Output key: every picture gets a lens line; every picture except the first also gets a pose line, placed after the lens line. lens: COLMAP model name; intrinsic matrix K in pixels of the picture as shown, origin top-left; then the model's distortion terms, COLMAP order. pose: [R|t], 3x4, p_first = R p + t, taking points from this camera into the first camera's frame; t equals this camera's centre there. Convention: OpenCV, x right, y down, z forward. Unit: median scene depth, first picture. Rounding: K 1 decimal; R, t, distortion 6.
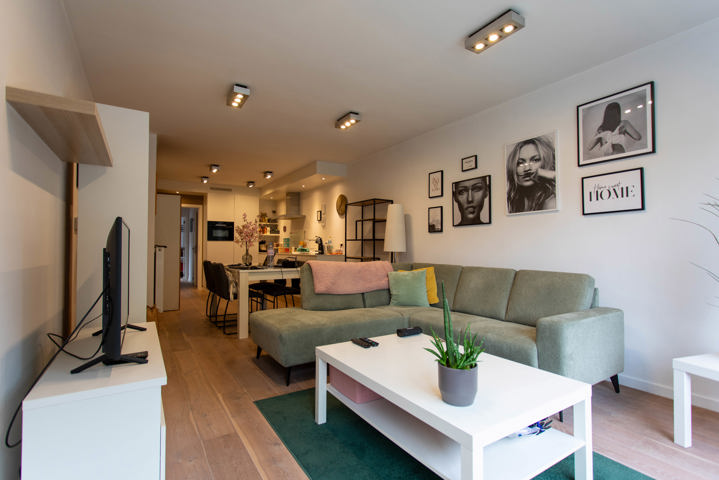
lens RADIAL K [[346.3, 0, 359.5], [0, 346.3, 240.0], [0, 0, 1]] dist [-0.000030, 0.000244]
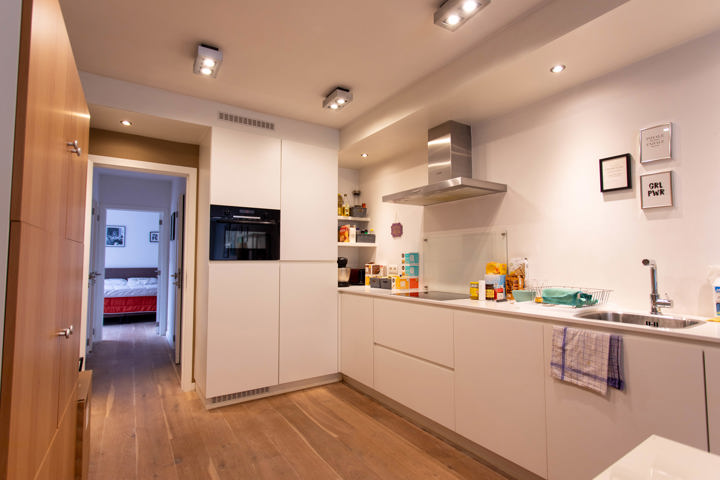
lens RADIAL K [[358.1, 0, 360.0], [0, 358.1, 240.0], [0, 0, 1]] dist [-0.001487, -0.000004]
pose [[0.999985, -0.001836, 0.005228, -0.525251], [0.002025, 0.999334, -0.036428, -0.009533], [-0.005158, 0.036438, 0.999323, 1.158518]]
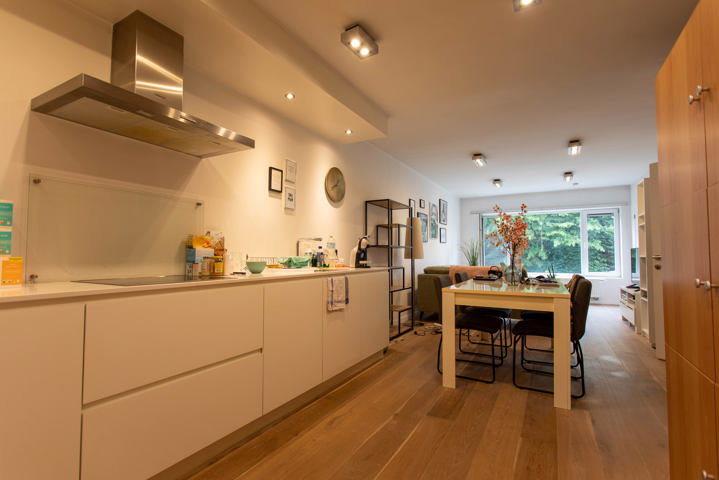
lens RADIAL K [[346.3, 0, 359.5], [0, 346.3, 240.0], [0, 0, 1]] dist [-0.000030, 0.000244]
pose [[-0.473937, 0.037341, 0.879767, -0.858594], [-0.021279, 0.998323, -0.053836, 0.037199], [-0.880302, -0.044235, -0.472347, 1.793537]]
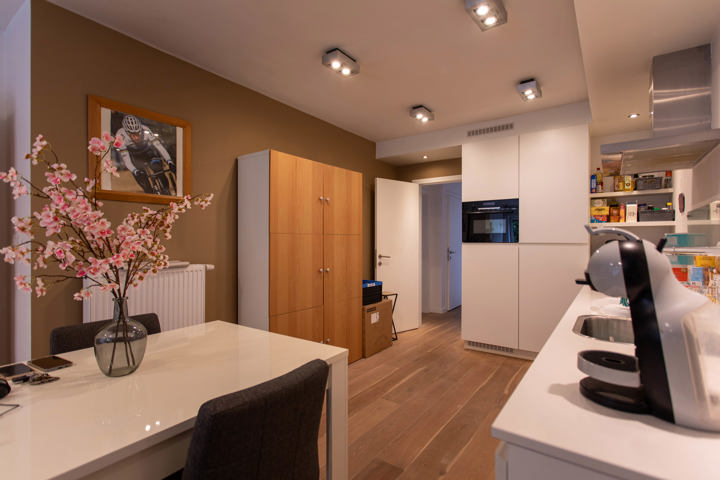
lens RADIAL K [[346.7, 0, 360.0], [0, 346.7, 240.0], [0, 0, 1]] dist [-0.000030, 0.000244]
pose [[0.364967, -0.001464, -0.931019, -0.068364], [0.019153, 0.999799, 0.005936, -0.013538], [0.930823, -0.019998, 0.364922, 1.251410]]
